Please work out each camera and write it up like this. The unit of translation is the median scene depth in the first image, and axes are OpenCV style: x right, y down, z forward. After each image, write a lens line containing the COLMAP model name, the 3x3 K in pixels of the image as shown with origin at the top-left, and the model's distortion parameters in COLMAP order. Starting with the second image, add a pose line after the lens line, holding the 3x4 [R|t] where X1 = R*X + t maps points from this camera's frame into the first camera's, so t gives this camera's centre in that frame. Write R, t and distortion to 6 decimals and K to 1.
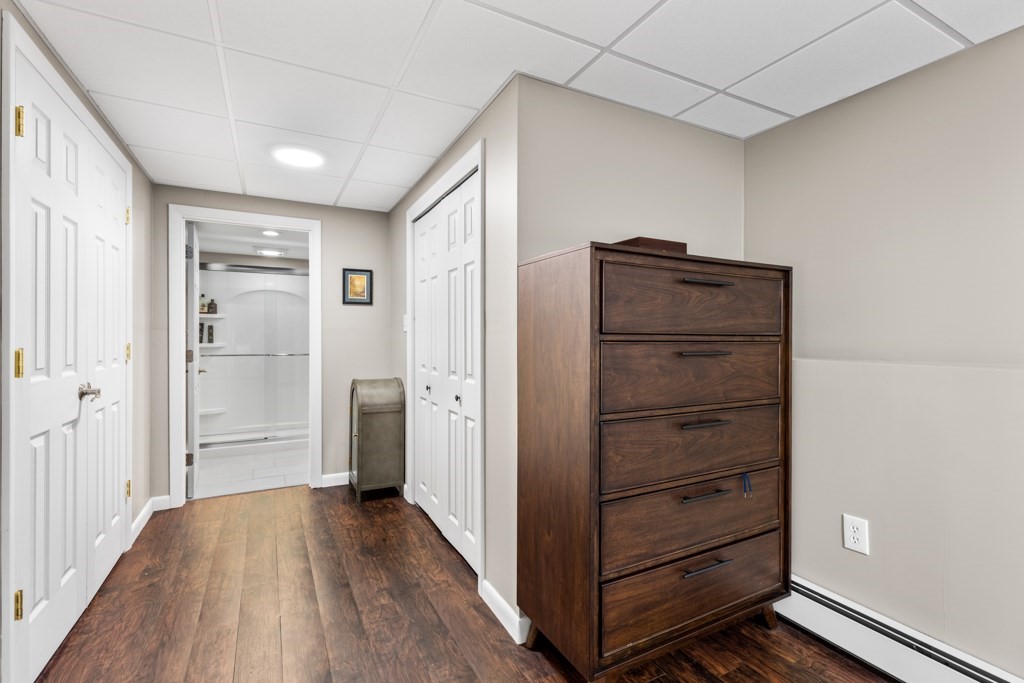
lens RADIAL K [[459.1, 0, 512.3], [0, 459.1, 331.4], [0, 0, 1]] dist [-0.000594, -0.000360]
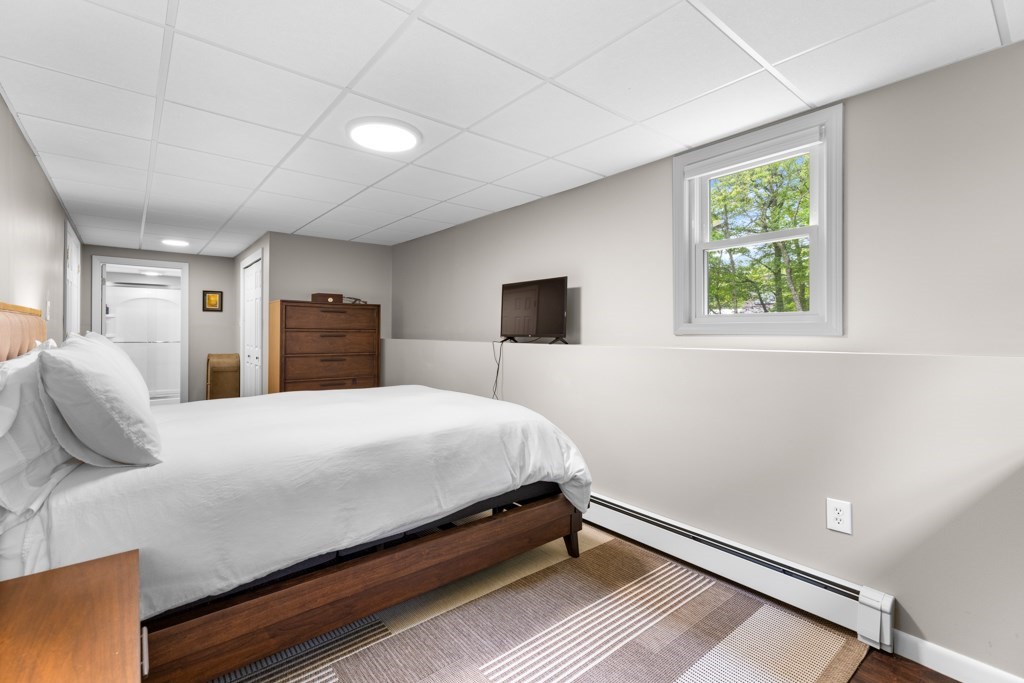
lens RADIAL K [[462.4, 0, 517.3], [0, 462.4, 324.8], [0, 0, 1]] dist [-0.001207, 0.000012]
pose [[0.977715, 0.005227, 0.209872, 0.473534], [-0.004341, 0.999980, -0.004683, -0.006044], [-0.209892, 0.003667, 0.977718, -1.061499]]
